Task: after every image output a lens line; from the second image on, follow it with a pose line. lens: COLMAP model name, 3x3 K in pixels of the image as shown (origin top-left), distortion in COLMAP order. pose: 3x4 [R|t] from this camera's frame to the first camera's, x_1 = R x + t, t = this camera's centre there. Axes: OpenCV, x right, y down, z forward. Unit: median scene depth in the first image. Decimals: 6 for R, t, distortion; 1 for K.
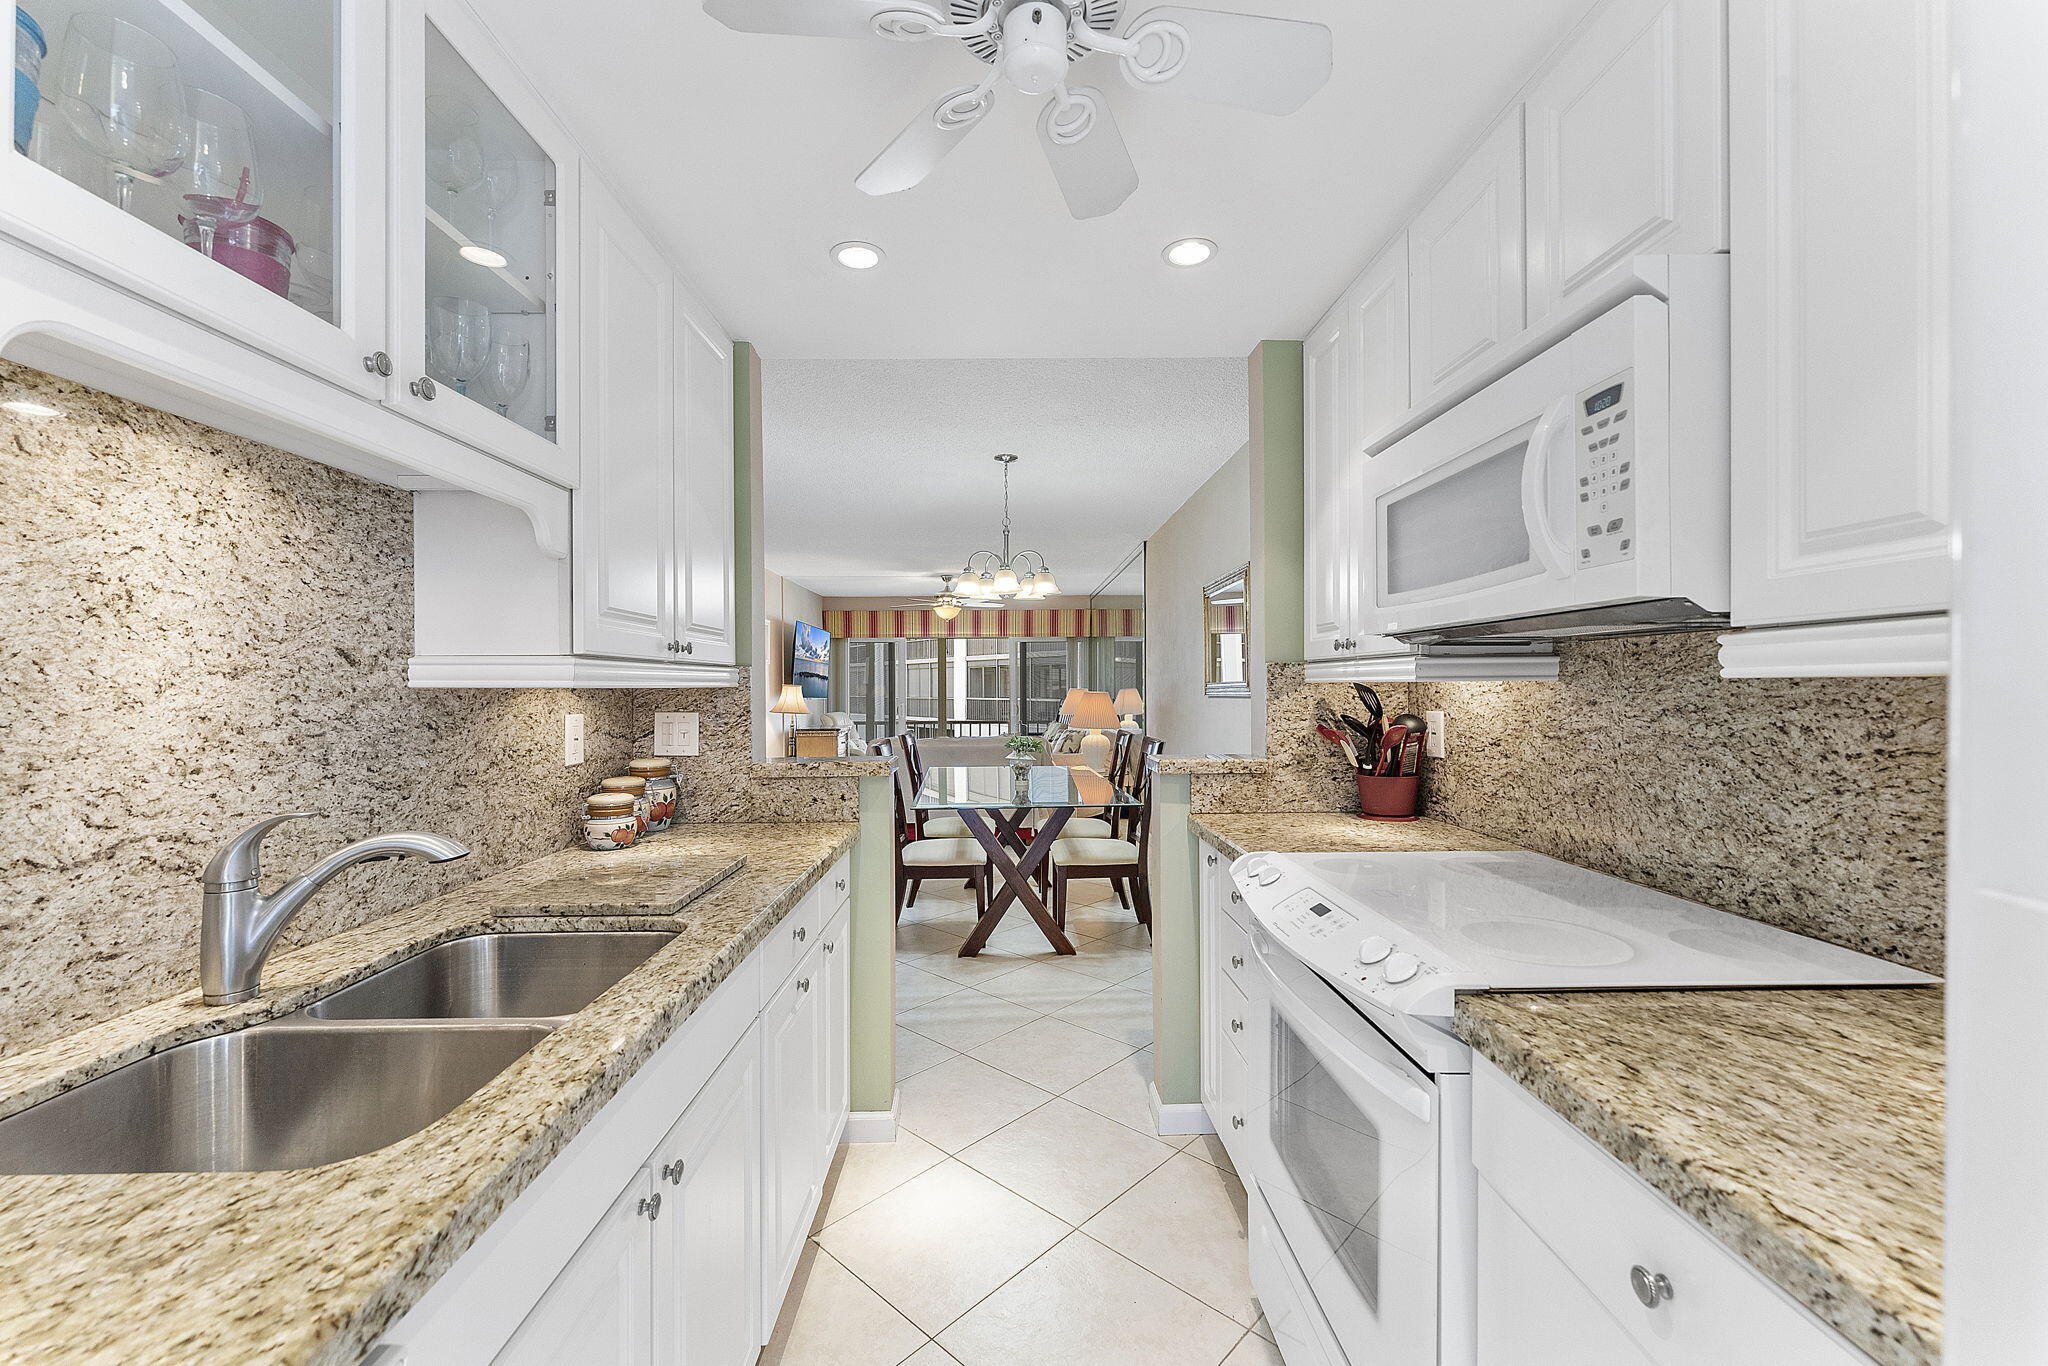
lens RADIAL K [[834.7, 0, 993.9], [0, 834.7, 689.1], [0, 0, 1]] dist [0.000518, 0.000107]
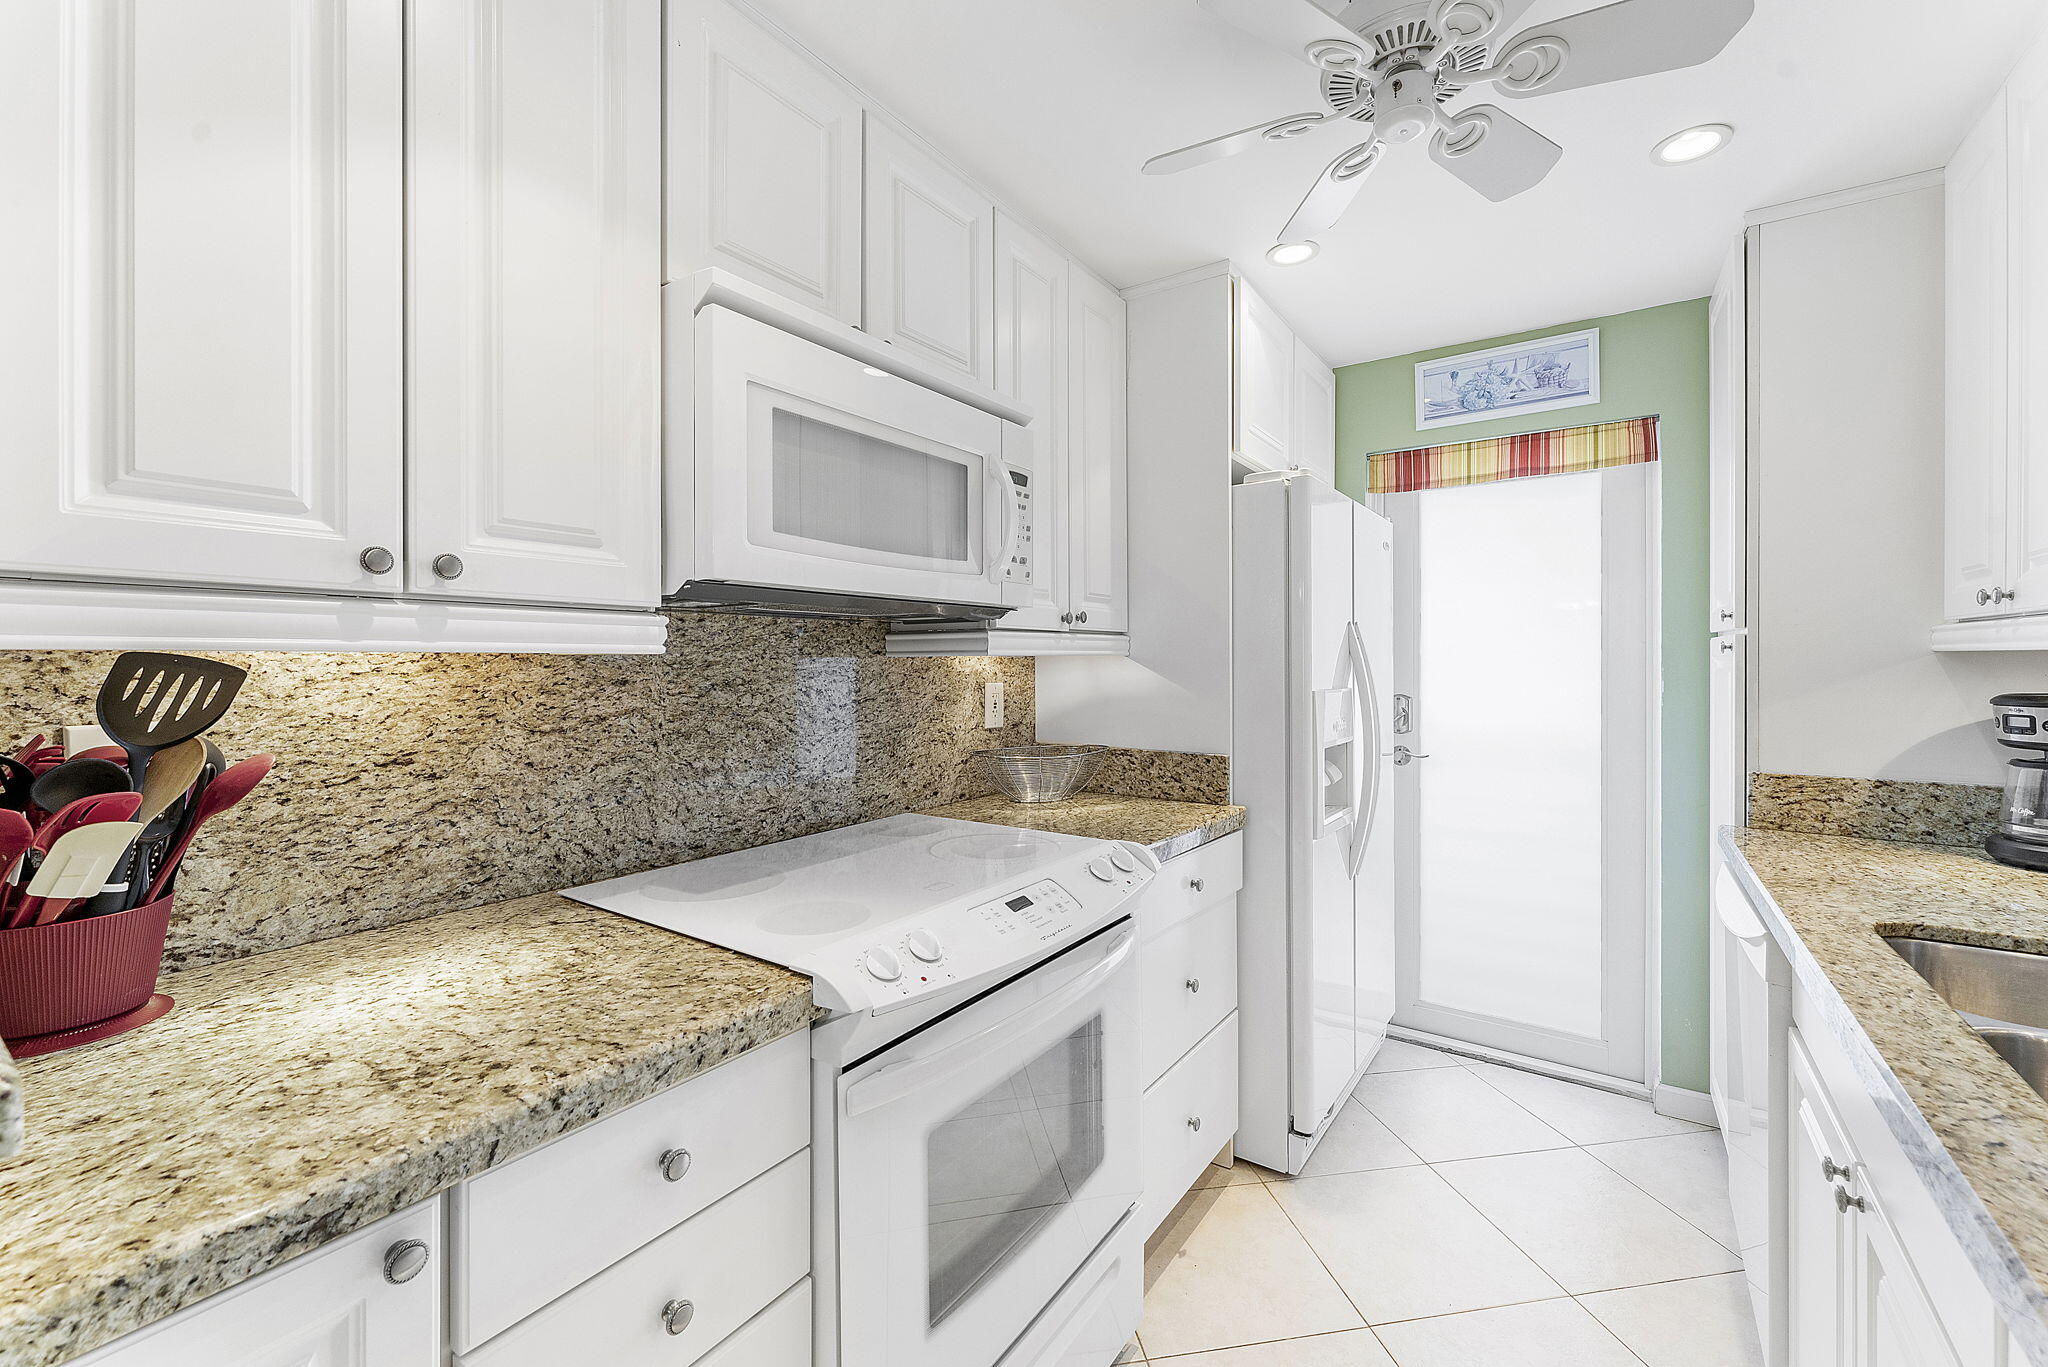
lens RADIAL K [[840.8, 0, 1025.8], [0, 840.8, 664.6], [0, 0, 1]] dist [0.000909, -0.000223]
pose [[-0.828081, 0.007545, 0.560558, -0.122906], [0.010644, 0.999941, 0.002265, 0.001339], [-0.560507, 0.007842, -0.828112, 1.653909]]
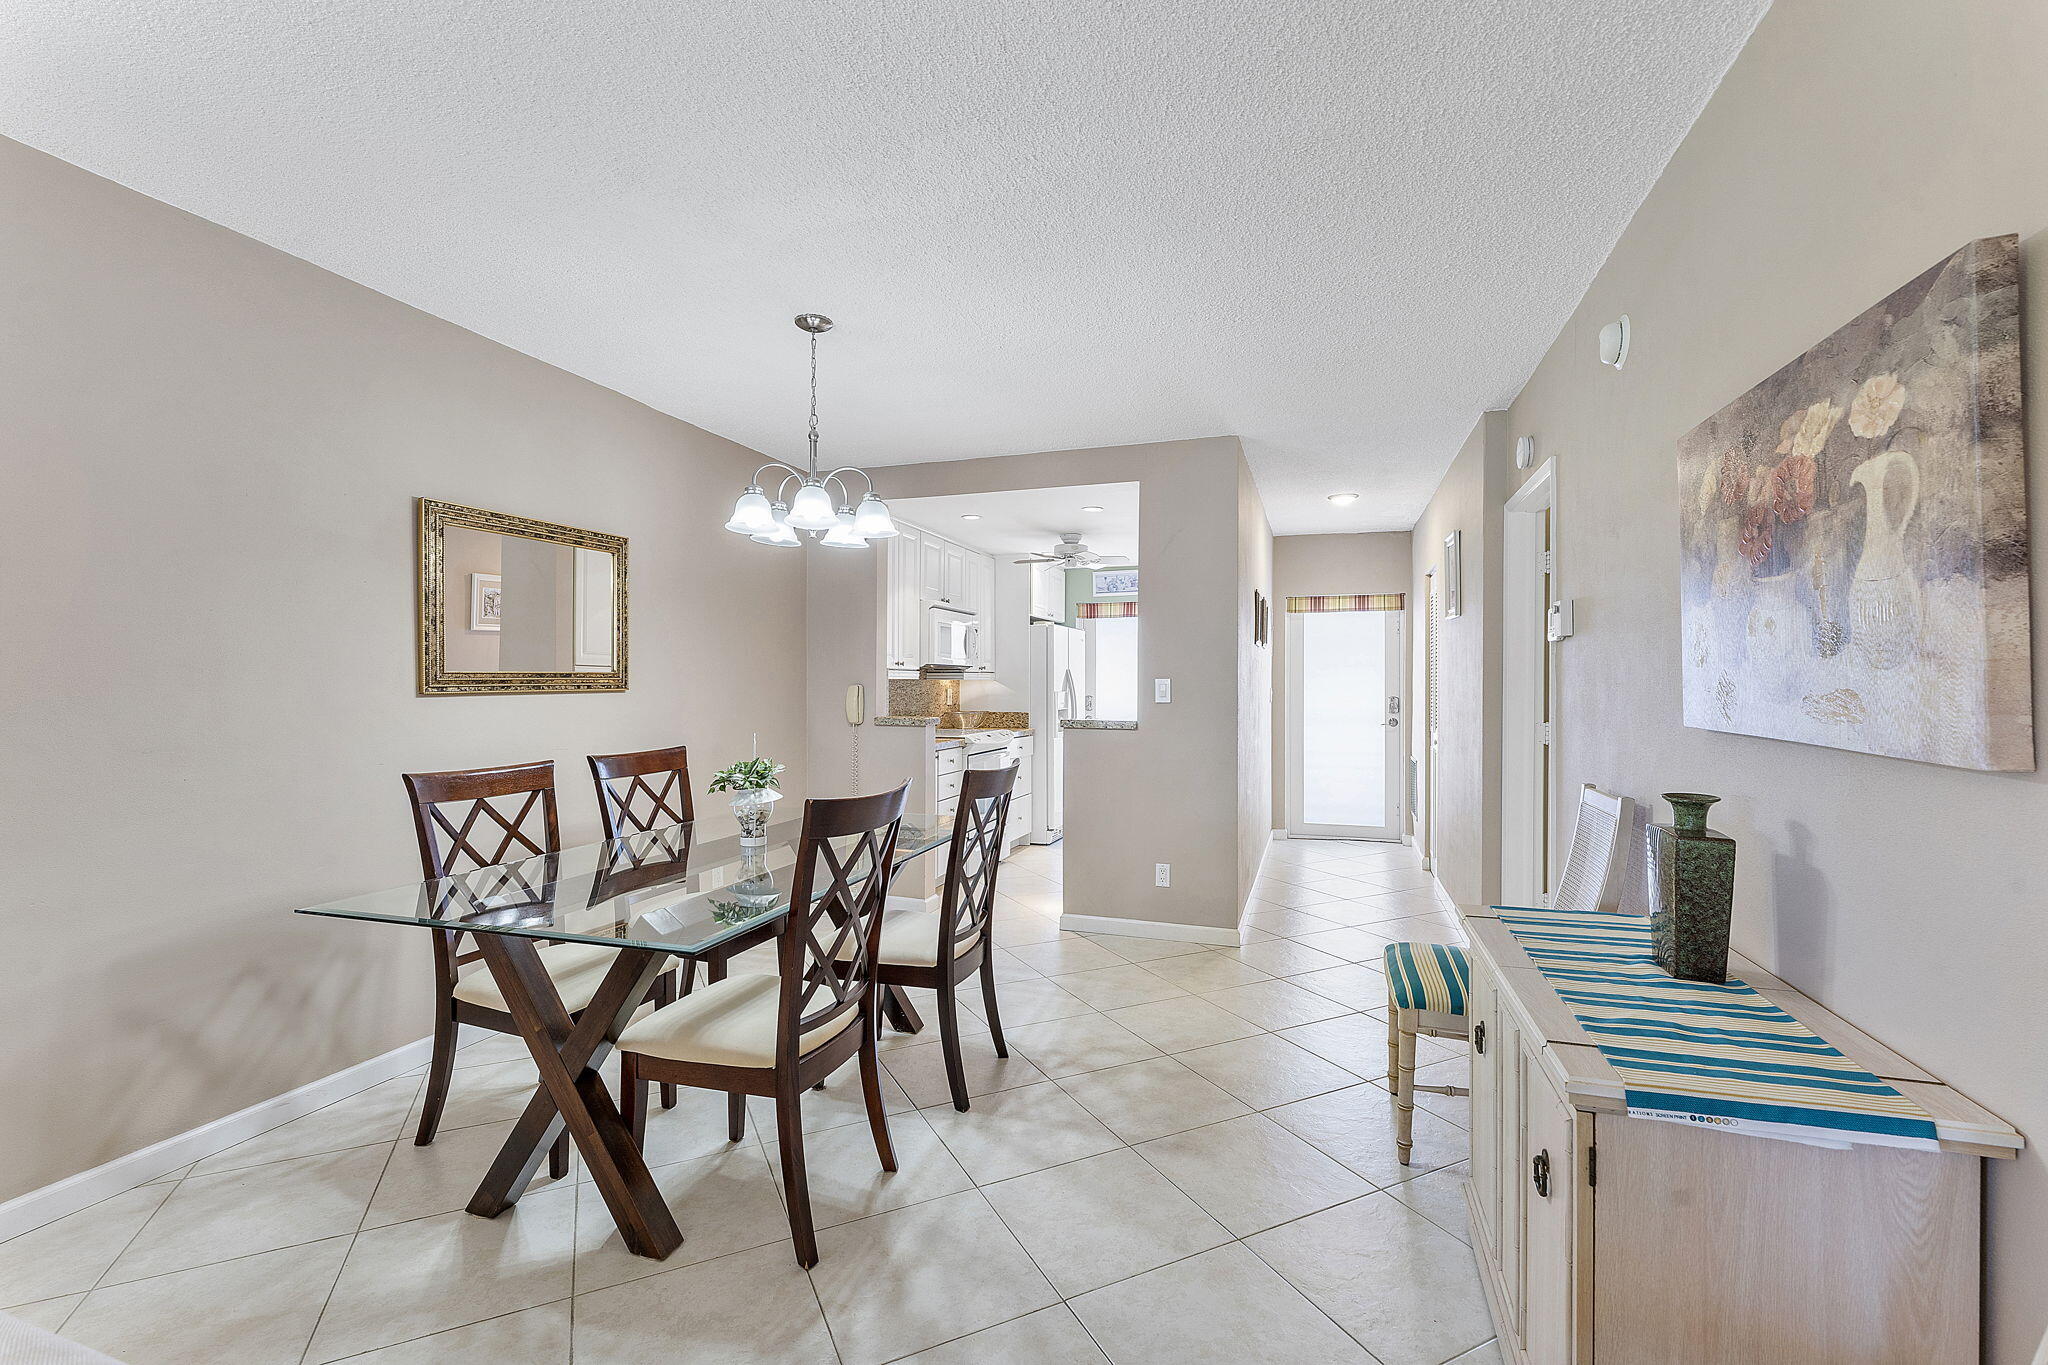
lens RADIAL K [[863.0, 0, 1024.0], [0, 863.0, 682.5], [0, 0, 1]] dist [0.000144, -0.000024]
pose [[-0.948378, 0.006643, 0.317074, -1.035585], [0.006194, 0.999978, -0.002426, 0.015319], [-0.317083, -0.000337, -0.948398, 4.627161]]
